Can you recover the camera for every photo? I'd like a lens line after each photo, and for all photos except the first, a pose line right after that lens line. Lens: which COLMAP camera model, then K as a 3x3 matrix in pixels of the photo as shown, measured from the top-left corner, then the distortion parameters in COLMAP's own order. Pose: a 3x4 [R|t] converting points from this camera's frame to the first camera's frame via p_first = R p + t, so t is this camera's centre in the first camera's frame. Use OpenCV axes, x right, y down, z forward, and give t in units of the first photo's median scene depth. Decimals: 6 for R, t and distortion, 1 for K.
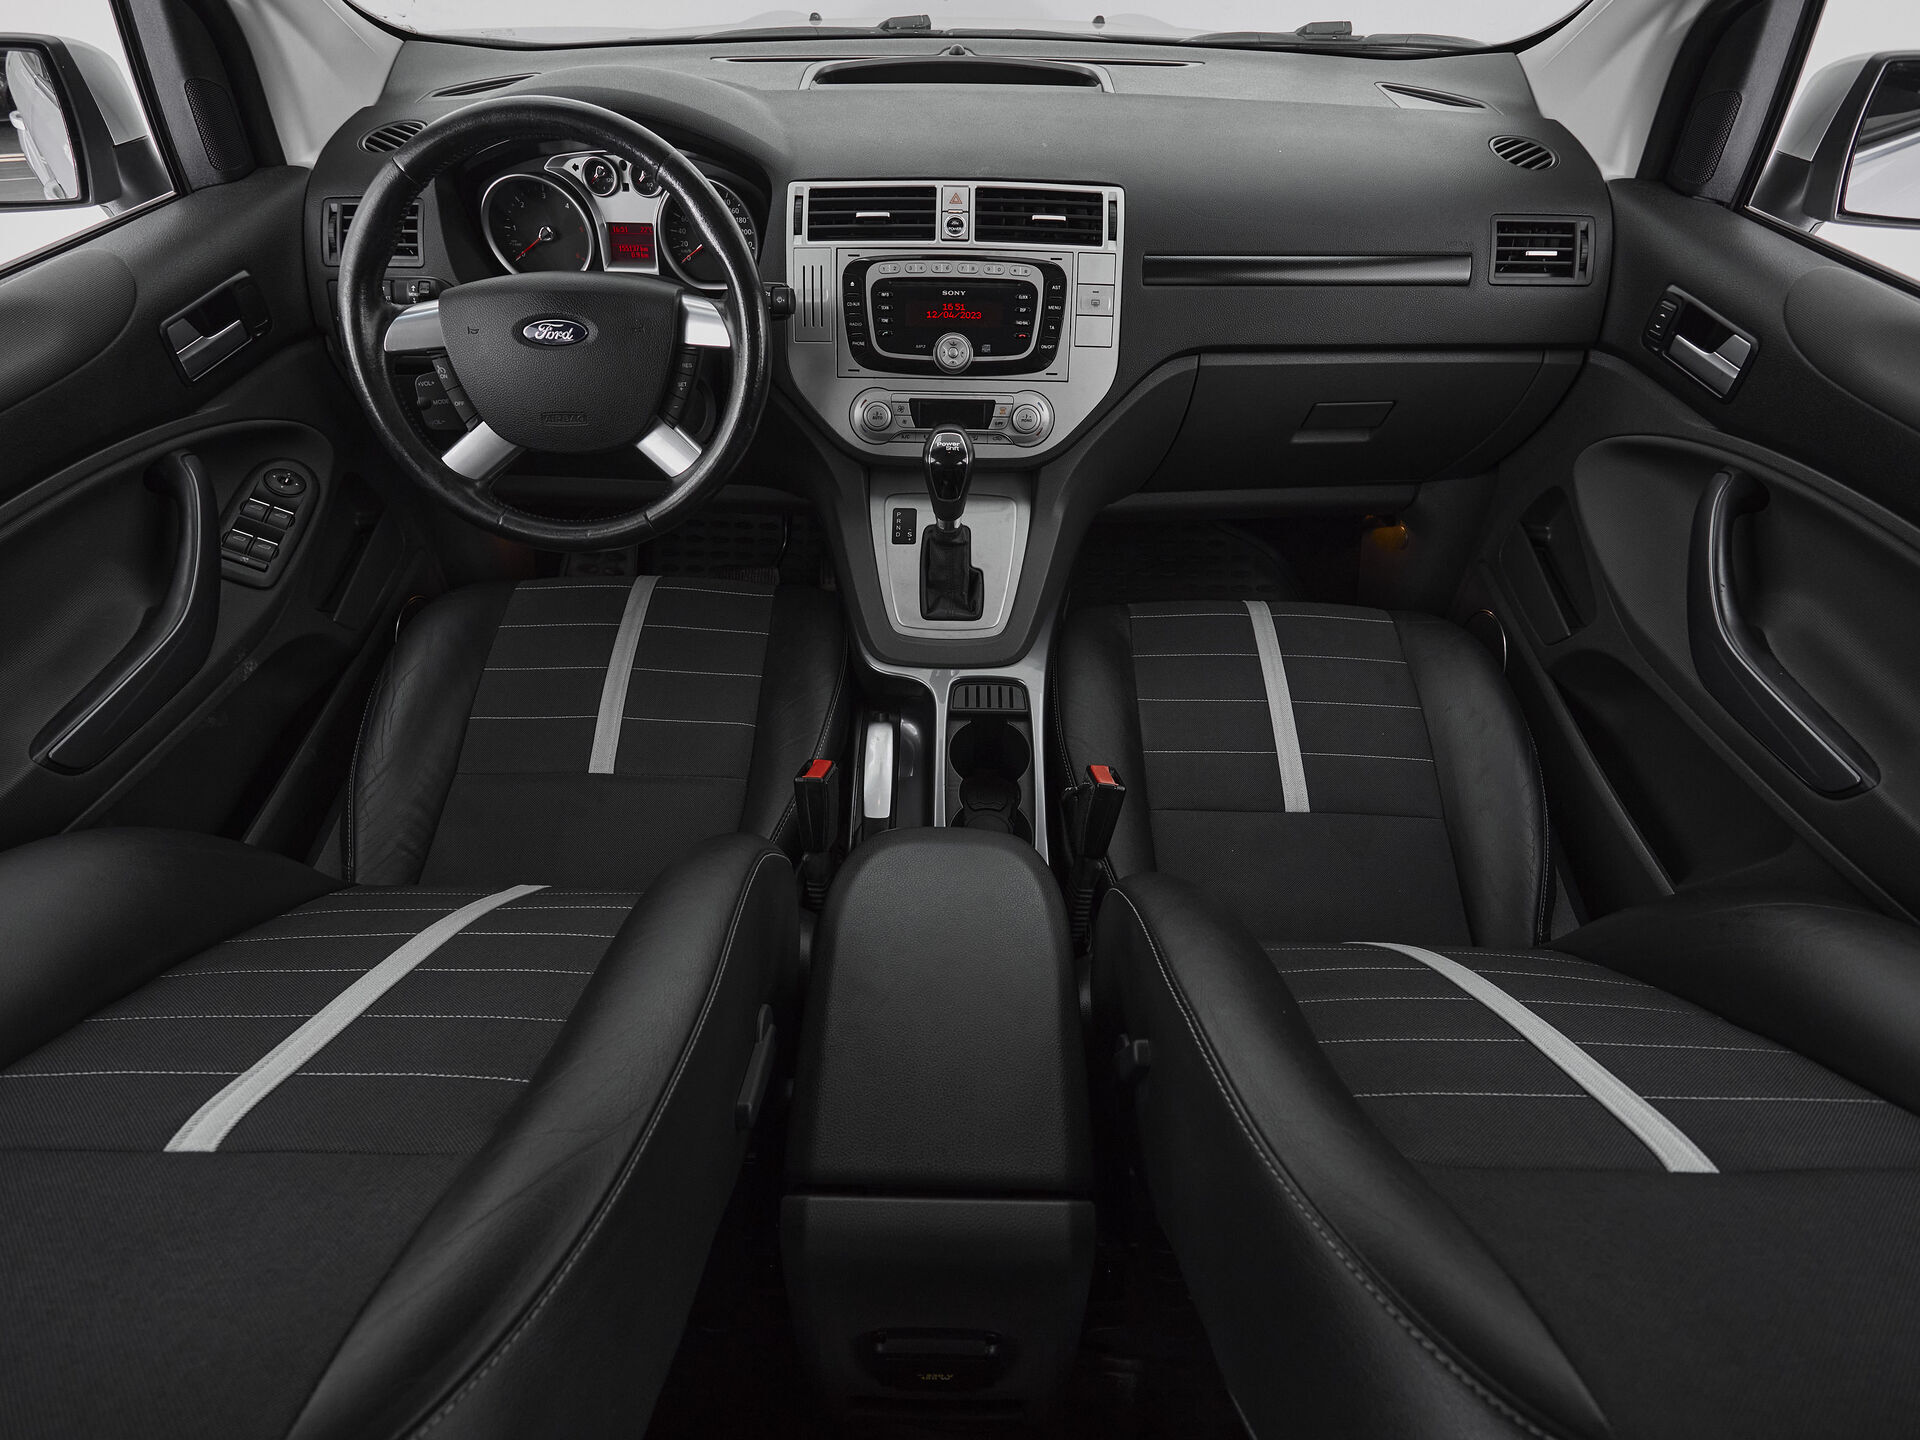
lens RADIAL K [[1045.7, 0, 934.9], [0, 1045.7, 716.2], [0, 0, 1]] dist [0.003290, -0.006052]
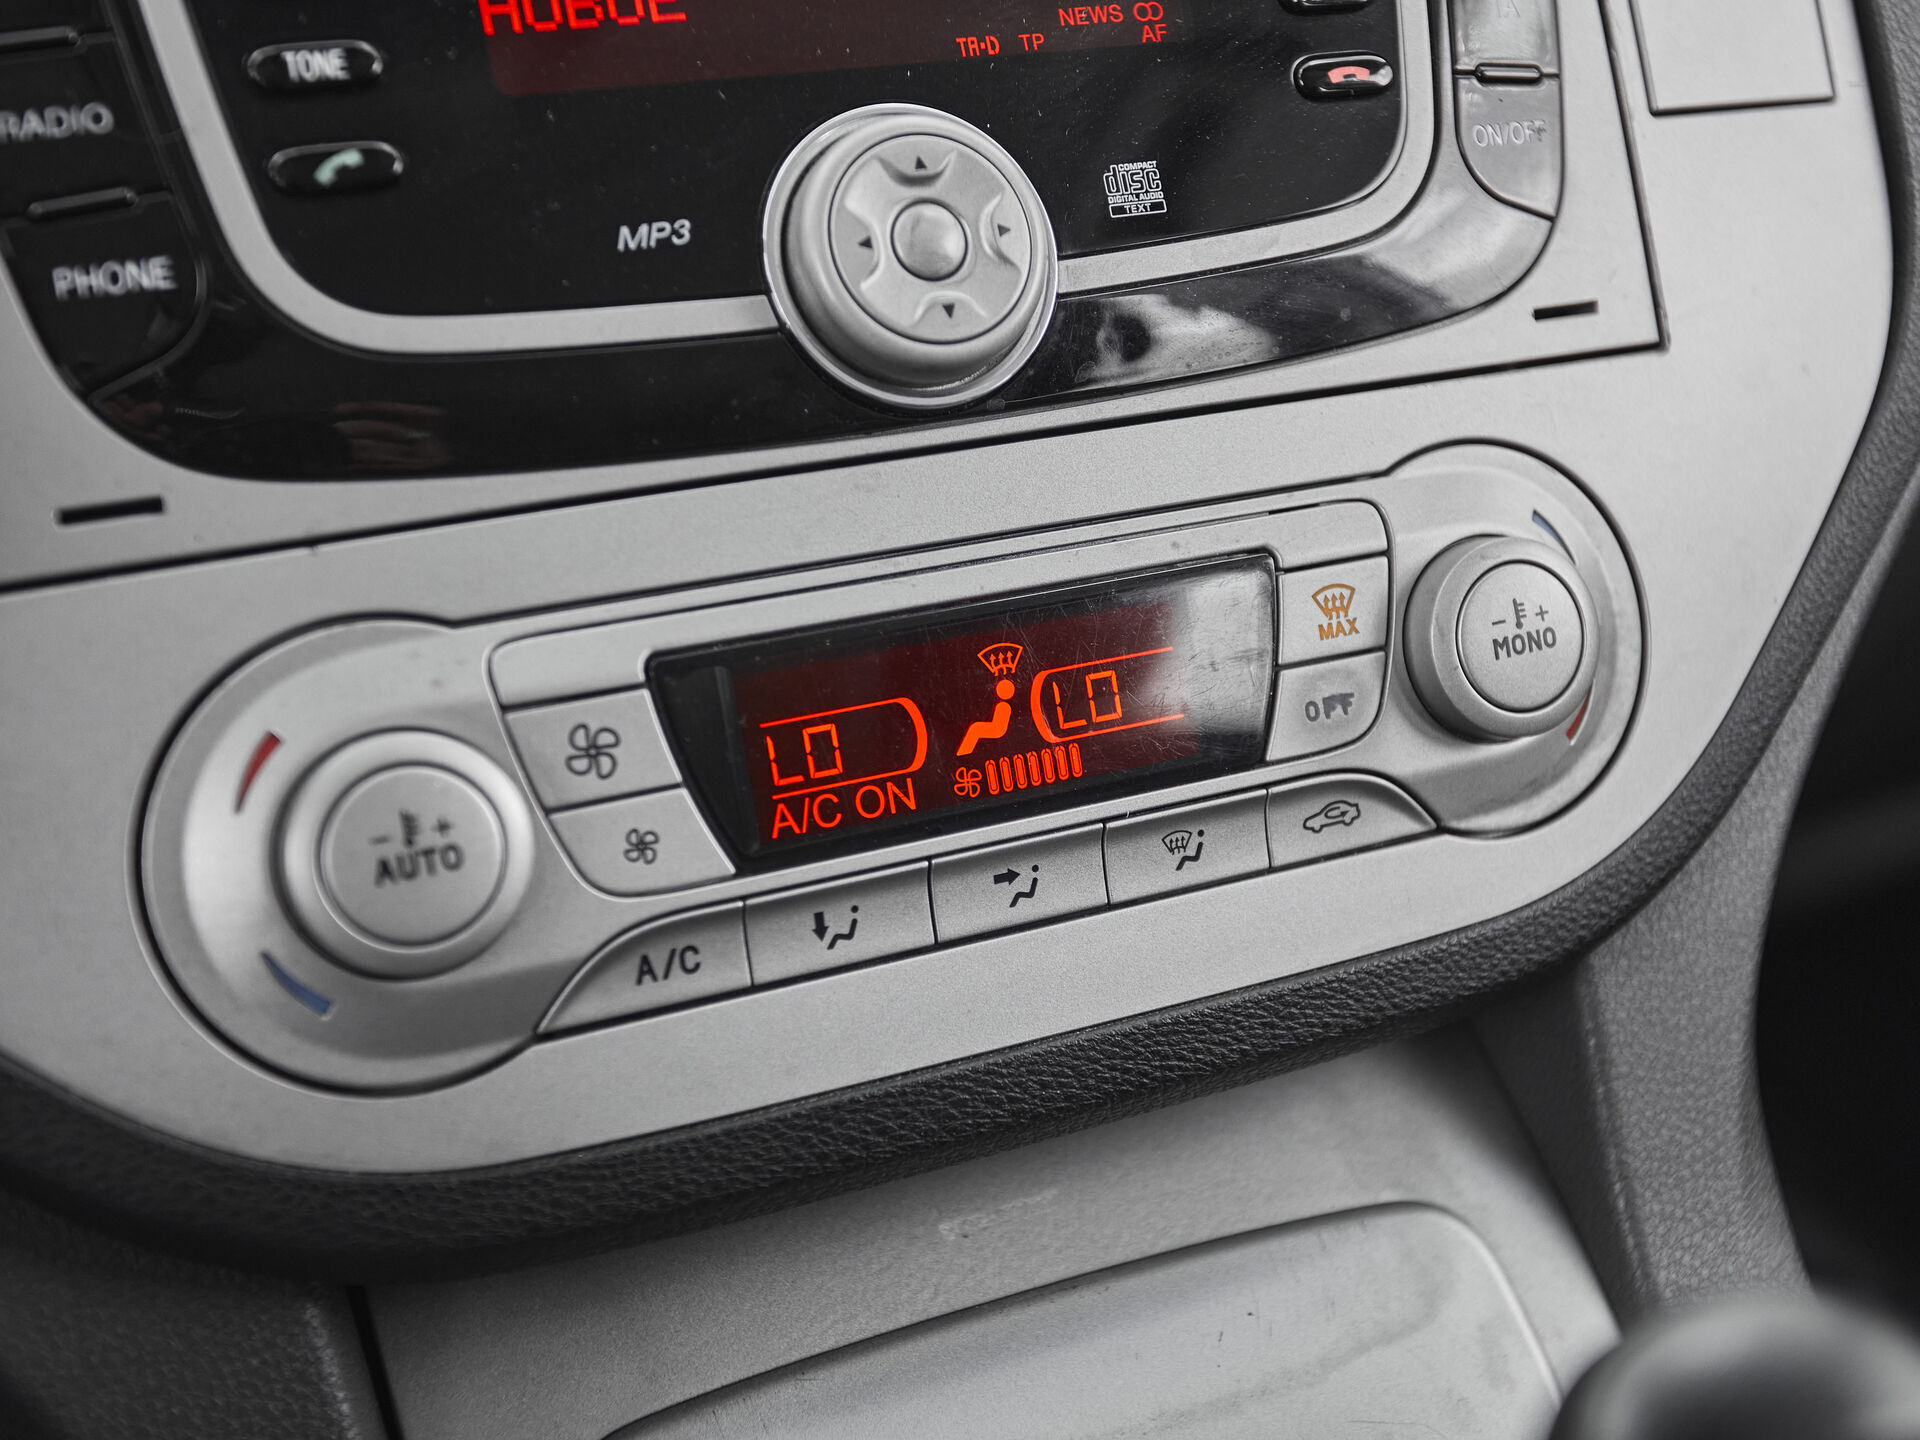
lens RADIAL K [[2348.8, 0, 964.0], [0, 2348.8, 712.4], [0, 0, 1]] dist [0.035700, 0.000000]
pose [[0.908453, -0.192773, 0.370881, -0.092462], [0.292276, 0.927279, -0.233940, -0.224936], [-0.298812, 0.320923, 0.898732, 0.752980]]
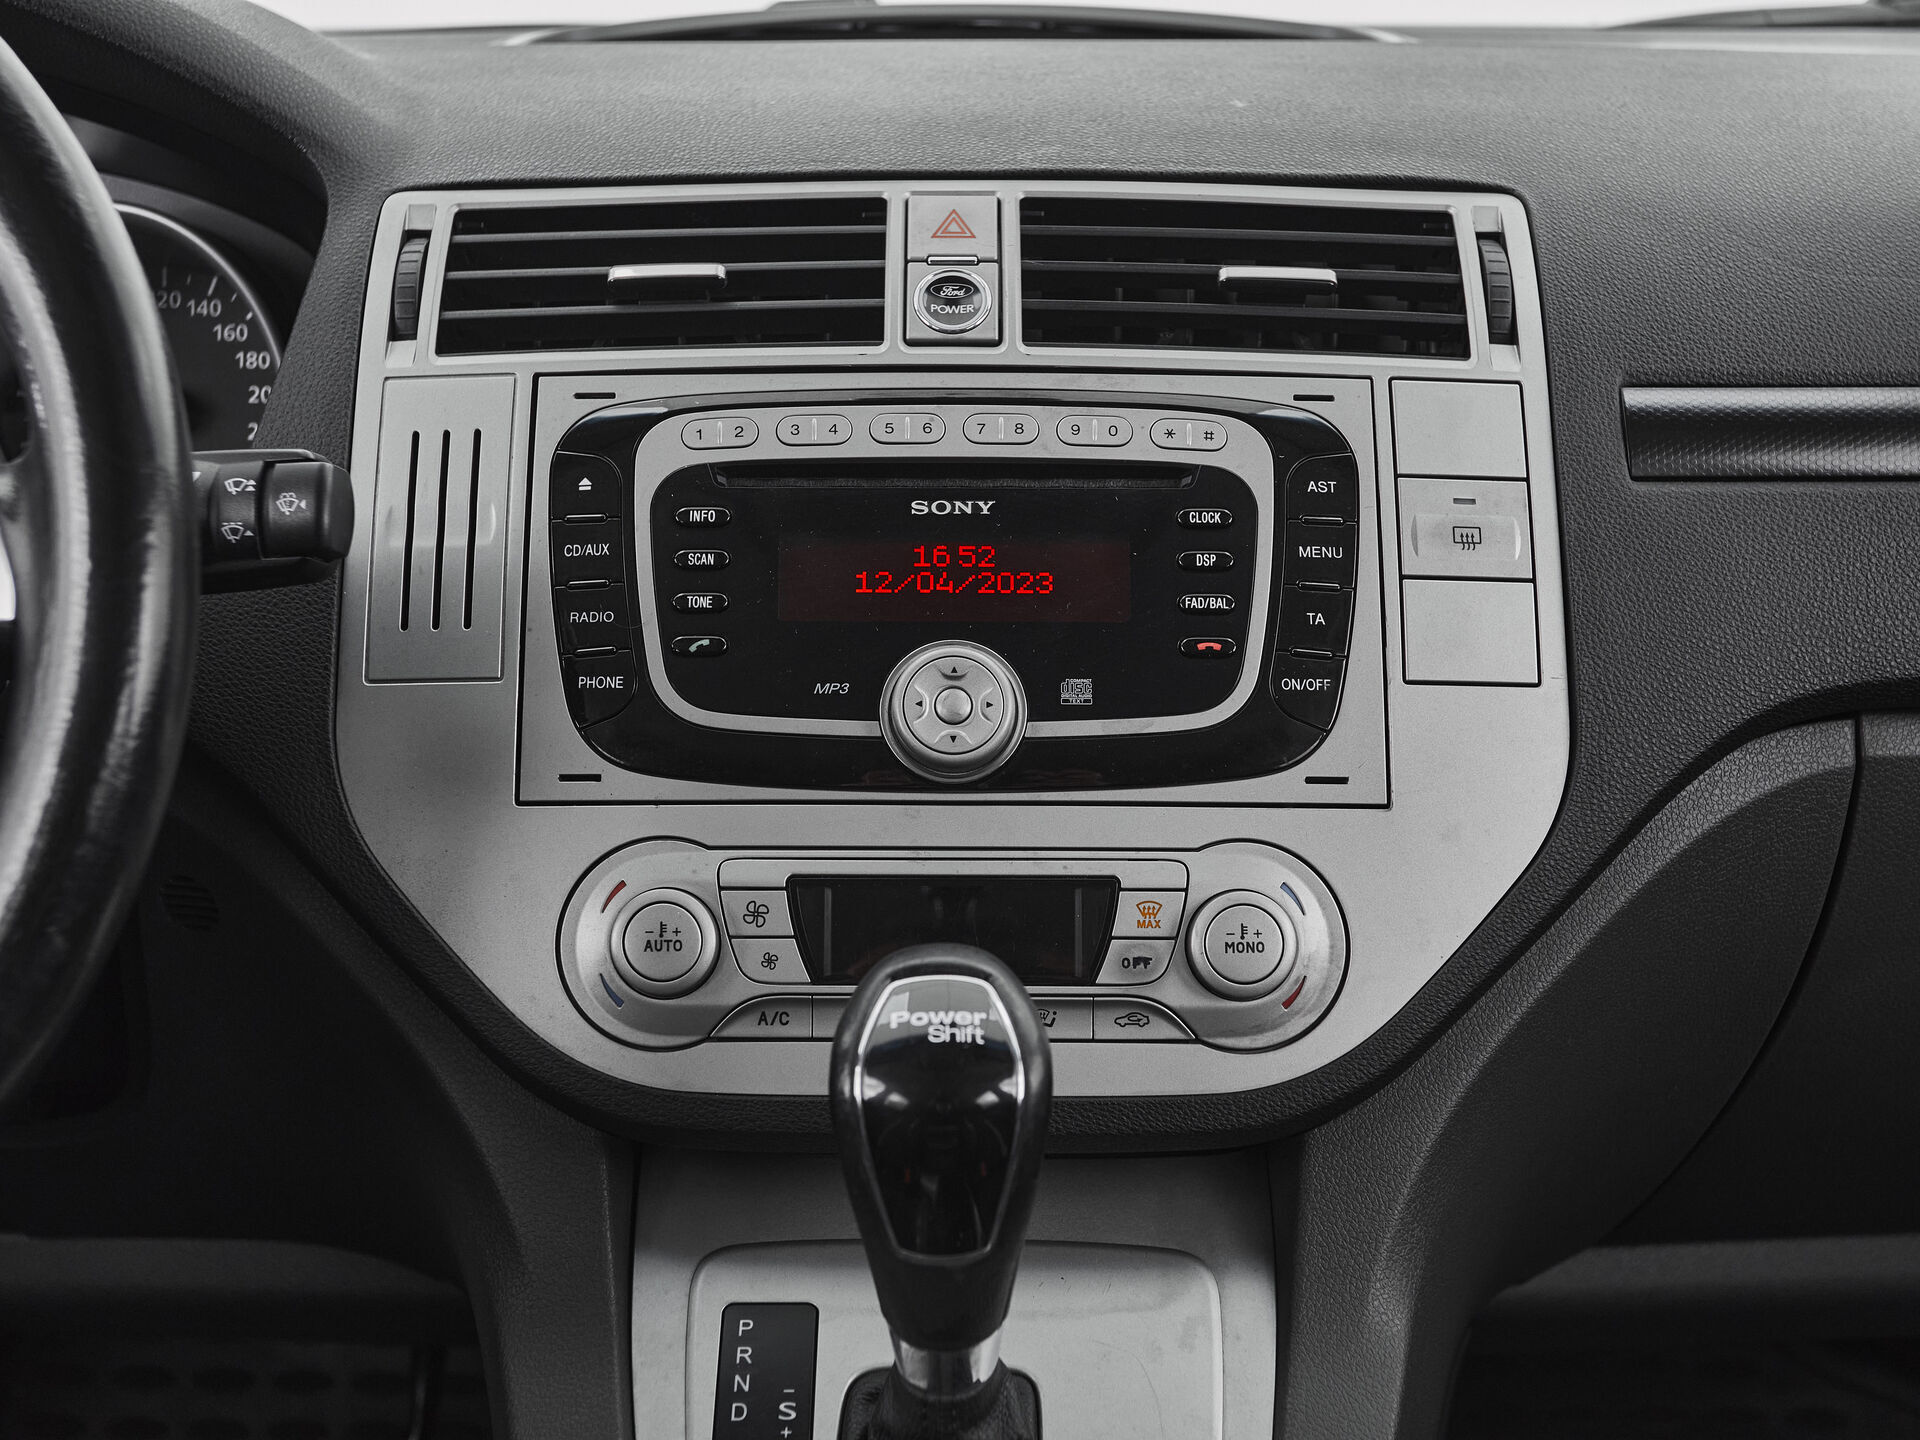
lens RADIAL K [[2348.8, 0, 951.0], [0, 2348.8, 719.9], [0, 0, 1]] dist [0.035700, 0.000000]
pose [[0.999841, -0.012583, 0.012668, 0.008998], [0.016842, 0.900167, -0.435219, -0.083039], [-0.005927, 0.435363, 0.900235, 0.457007]]
